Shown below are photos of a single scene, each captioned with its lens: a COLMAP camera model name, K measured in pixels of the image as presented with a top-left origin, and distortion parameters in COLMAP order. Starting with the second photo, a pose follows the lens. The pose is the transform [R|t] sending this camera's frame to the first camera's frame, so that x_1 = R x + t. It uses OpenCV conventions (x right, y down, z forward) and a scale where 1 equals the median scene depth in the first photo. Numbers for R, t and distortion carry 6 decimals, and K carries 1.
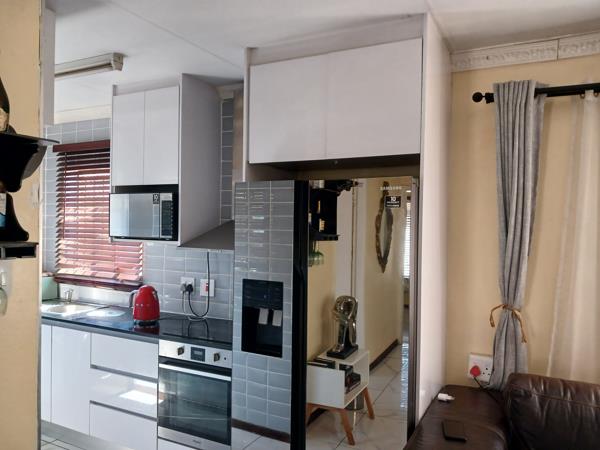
lens RADIAL K [[478.1, 0, 297.8], [0, 478.1, 229.6], [0, 0, 1]] dist [0.042747, -0.028876]
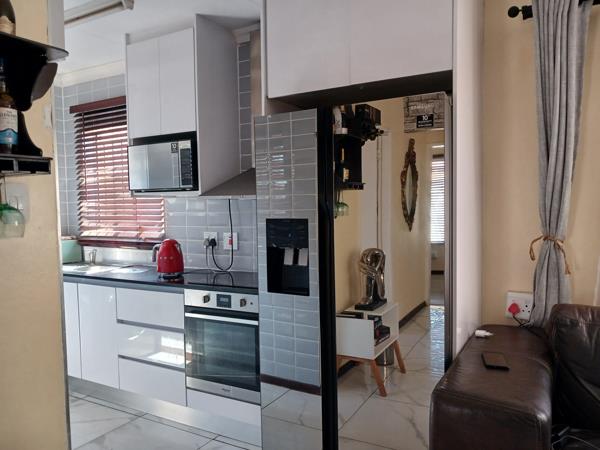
lens RADIAL K [[478.1, 0, 297.8], [0, 478.1, 232.0], [0, 0, 1]] dist [0.042747, -0.028876]
pose [[0.998546, -0.030913, -0.044153, -0.008706], [0.032588, 0.998756, 0.037740, 0.078339], [0.042931, -0.039124, 0.998312, 0.034288]]
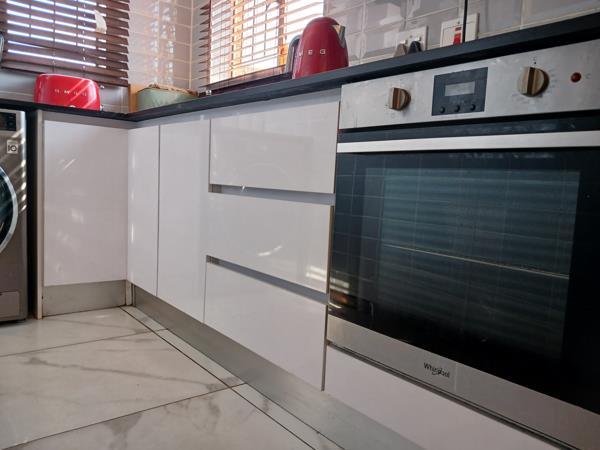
lens RADIAL K [[479.6, 0, 292.5], [0, 479.6, 227.6], [0, 0, 1]] dist [0.051107, -0.065002]
pose [[0.915883, 0.067154, -0.395789, -0.159298], [-0.038153, 0.996008, 0.080704, 0.291982], [0.399629, -0.058814, 0.914788, 0.603594]]
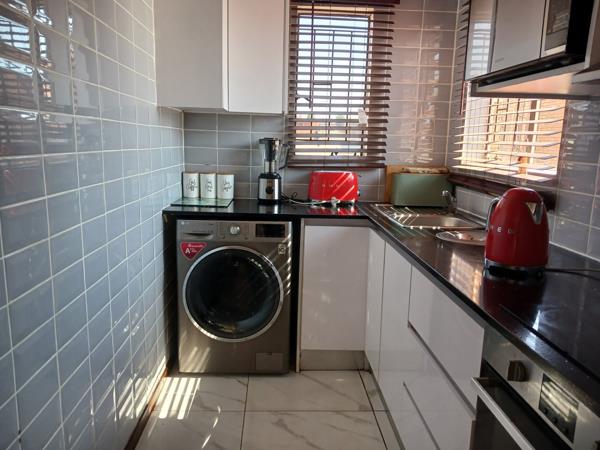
lens RADIAL K [[479.6, 0, 284.3], [0, 479.6, 226.9], [0, 0, 1]] dist [0.051107, -0.065002]
pose [[0.492299, 0.150934, -0.857240, -0.041808], [-0.024194, 0.986843, 0.159858, 0.091541], [0.870090, -0.057958, 0.489474, 0.634578]]
